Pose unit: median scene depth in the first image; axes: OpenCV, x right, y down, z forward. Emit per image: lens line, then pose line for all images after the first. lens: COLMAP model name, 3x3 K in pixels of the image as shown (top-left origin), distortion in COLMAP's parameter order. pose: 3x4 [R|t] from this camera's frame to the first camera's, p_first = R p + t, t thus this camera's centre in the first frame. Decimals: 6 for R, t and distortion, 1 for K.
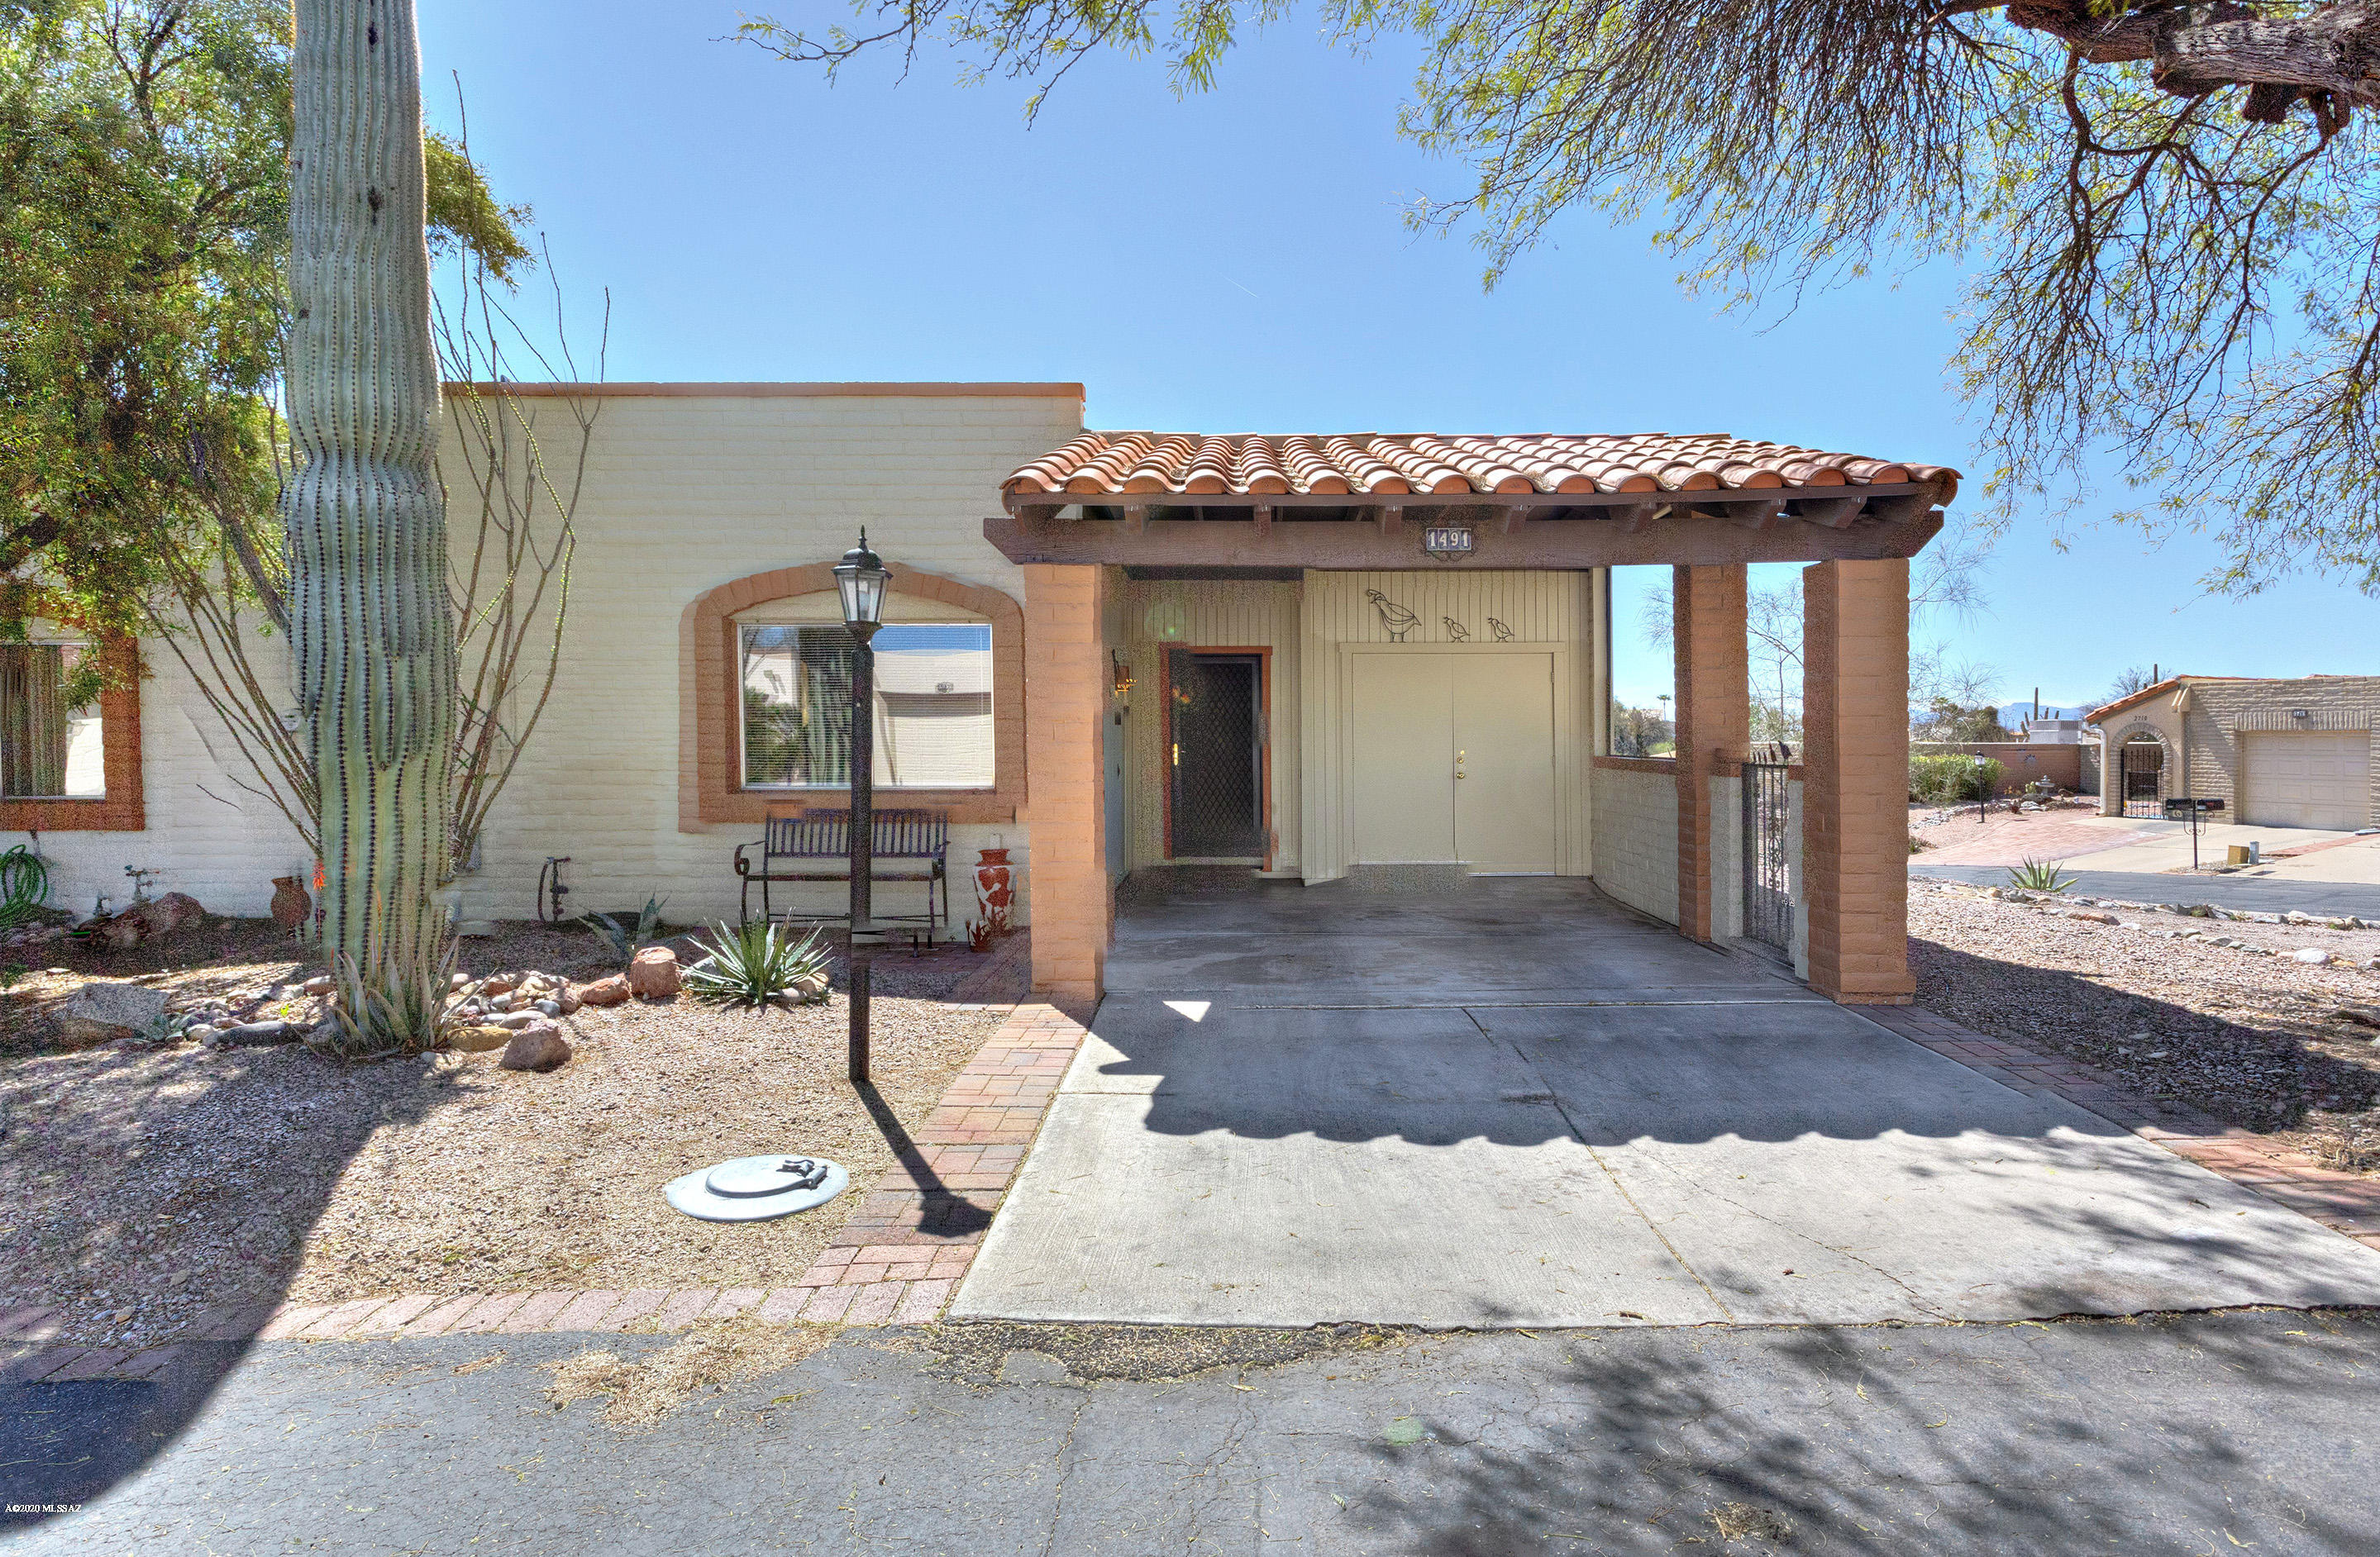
lens RADIAL K [[1335.0, 0, 1190.3], [0, 1335.0, 773.9], [0, 0, 1]] dist [0.000554, 0.000022]
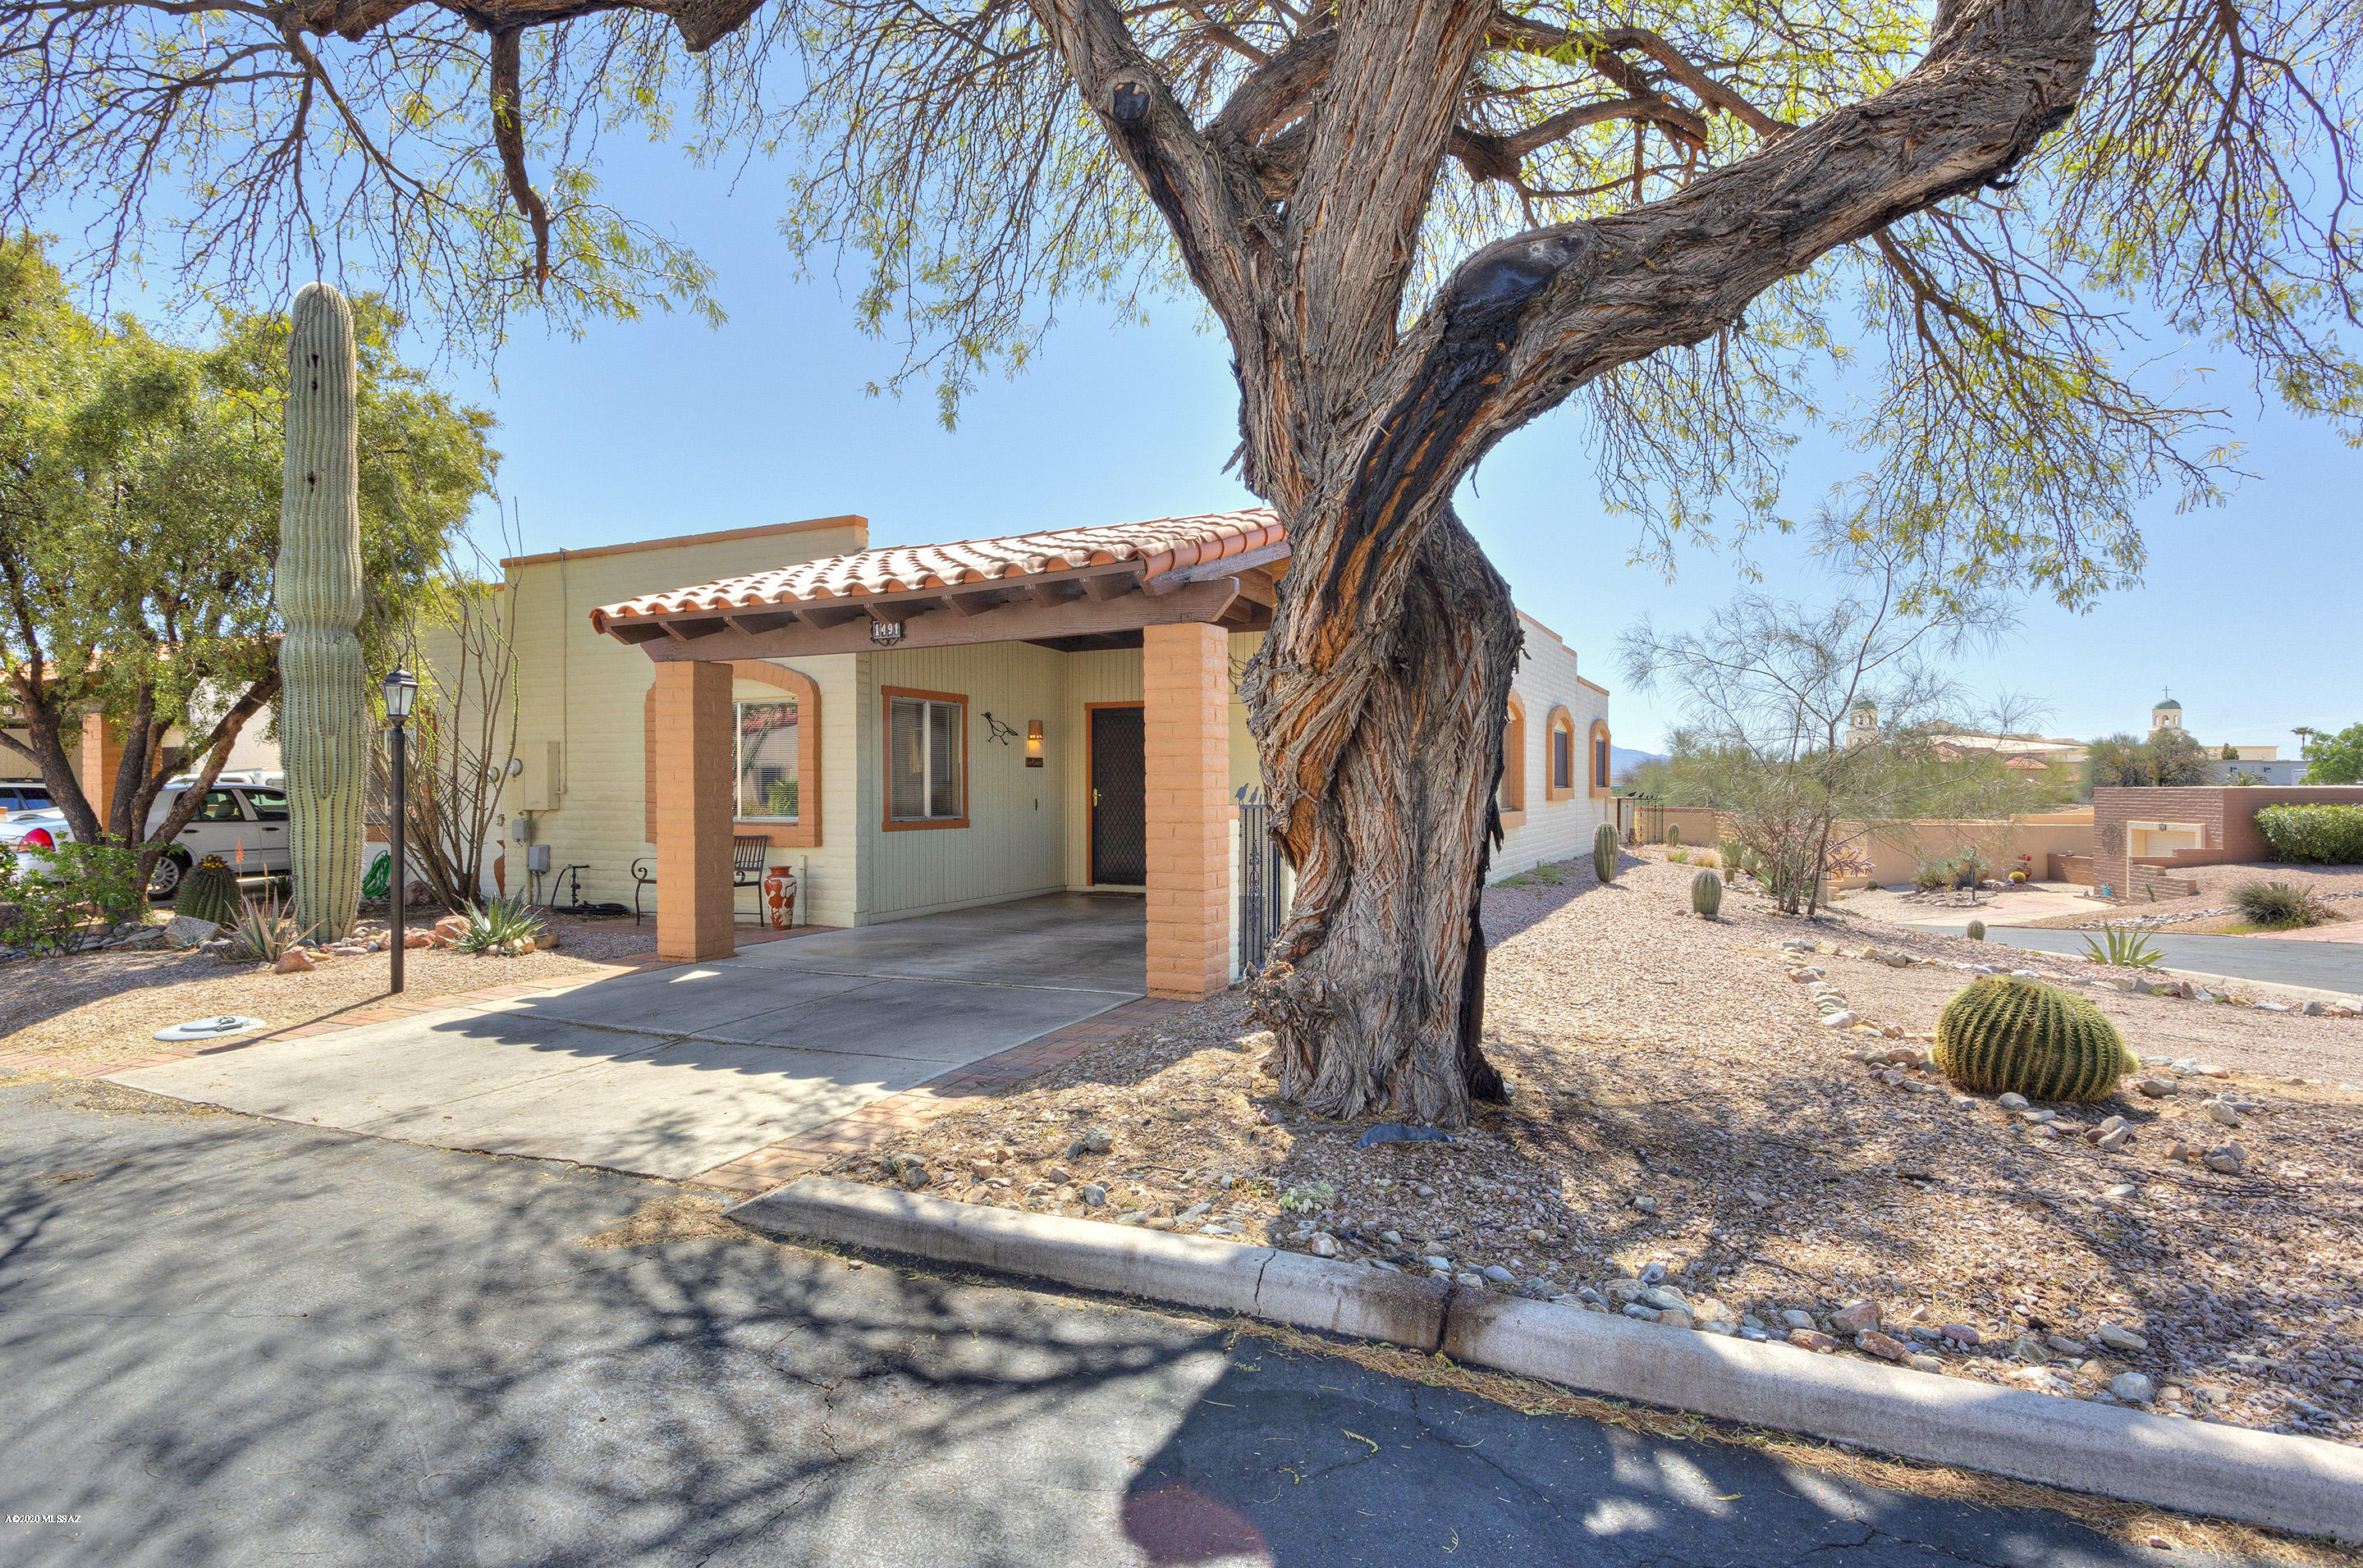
lens RADIAL K [[1311.5, 0, 1179.0], [0, 1311.5, 792.8], [0, 0, 1]] dist [0.000290, 0.000184]
pose [[0.884821, -0.002290, -0.465926, 1.196194], [-0.008375, 0.999748, -0.020818, 0.009715], [0.465857, 0.022322, 0.884579, 0.015074]]
